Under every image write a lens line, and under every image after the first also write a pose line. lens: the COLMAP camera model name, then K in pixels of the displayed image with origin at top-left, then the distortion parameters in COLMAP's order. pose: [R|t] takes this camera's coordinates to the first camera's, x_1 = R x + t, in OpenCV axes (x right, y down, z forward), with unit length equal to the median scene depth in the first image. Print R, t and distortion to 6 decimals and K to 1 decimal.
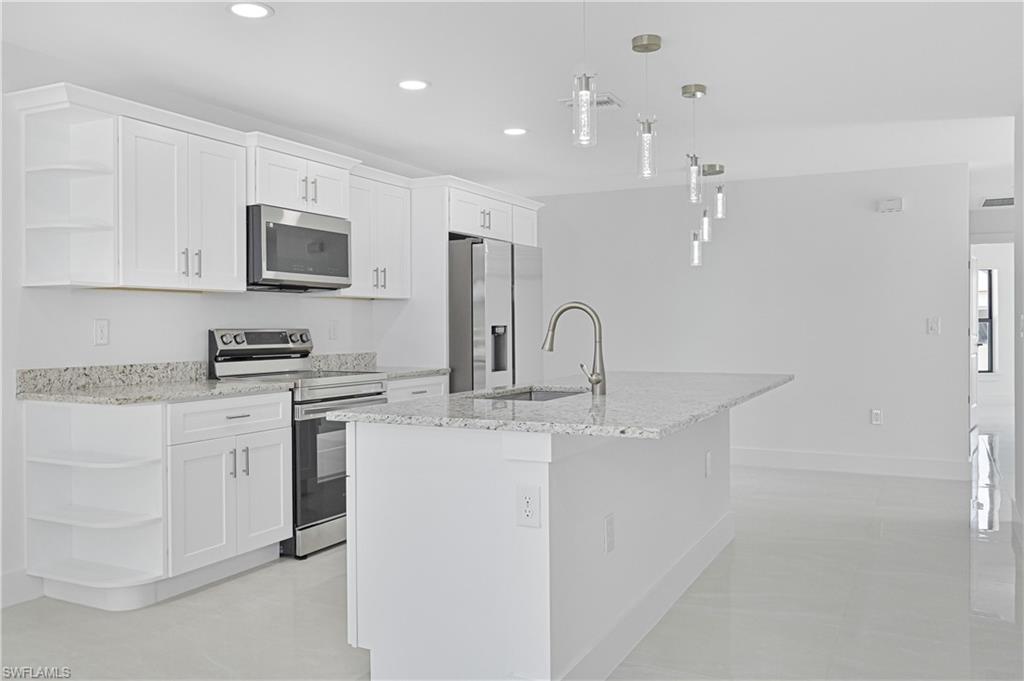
lens RADIAL K [[815.1, 0, 514.7], [0, 815.1, 337.4], [0, 0, 1]] dist [-0.008530, 0.010147]
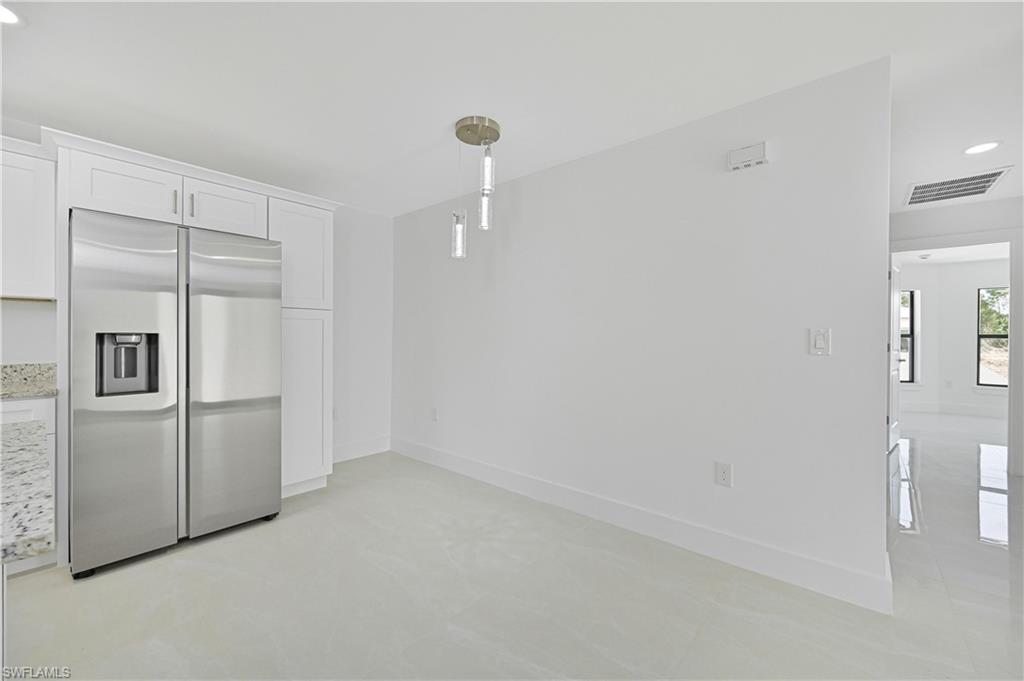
lens RADIAL K [[402.8, 0, 516.9], [0, 402.8, 338.1], [0, 0, 1]] dist [-0.003086, 0.000644]
pose [[0.971443, 0.012681, -0.236936, 0.362203], [-0.015125, 0.999849, -0.008502, -0.010556], [0.236792, 0.011843, 0.971488, 0.645944]]
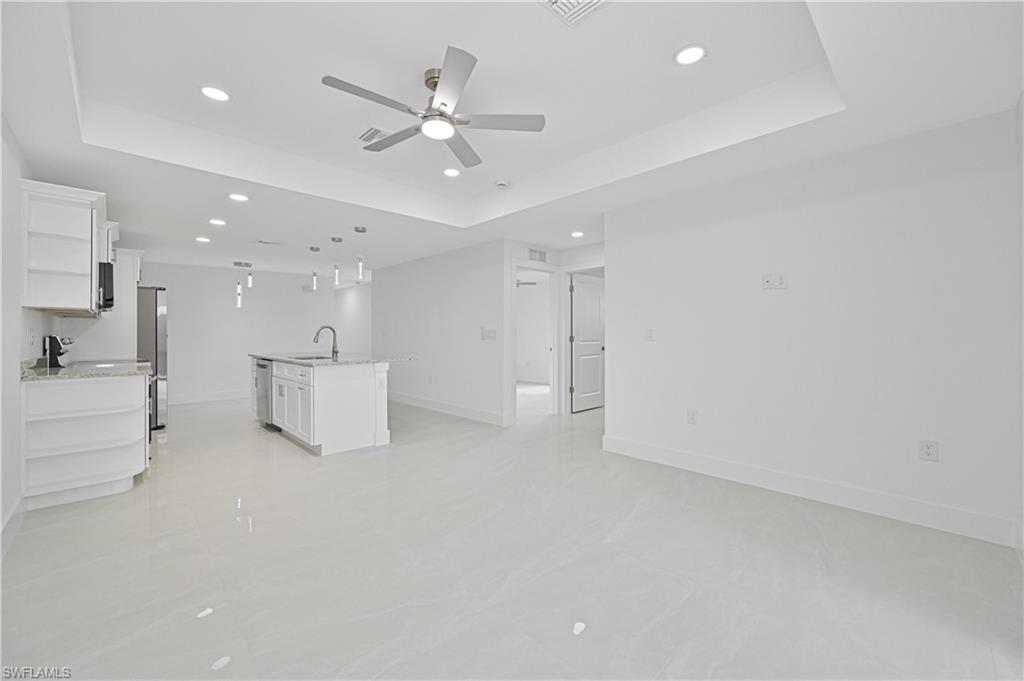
lens RADIAL K [[402.8, 0, 511.6], [0, 402.8, 333.9], [0, 0, 1]] dist [-0.003086, 0.000644]
pose [[0.339015, 0.004374, 0.940771, -0.542931], [0.015066, 0.999836, -0.010078, 0.005533], [-0.940660, 0.017590, 0.338894, -0.055182]]
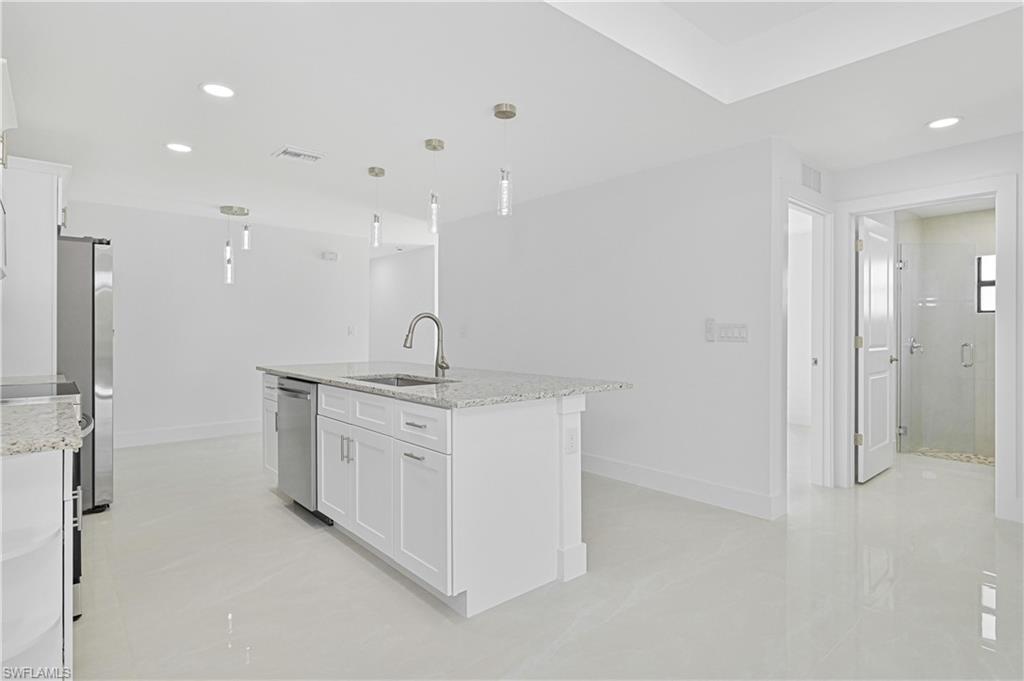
lens RADIAL K [[528.9, 0, 514.3], [0, 528.9, 331.7], [0, 0, 1]] dist [0.001128, 0.000765]
pose [[0.389308, 0.002820, 0.921103, -0.370424], [0.009381, 0.999931, -0.007027, -0.001316], [-0.921060, 0.011377, 0.389255, 0.256669]]
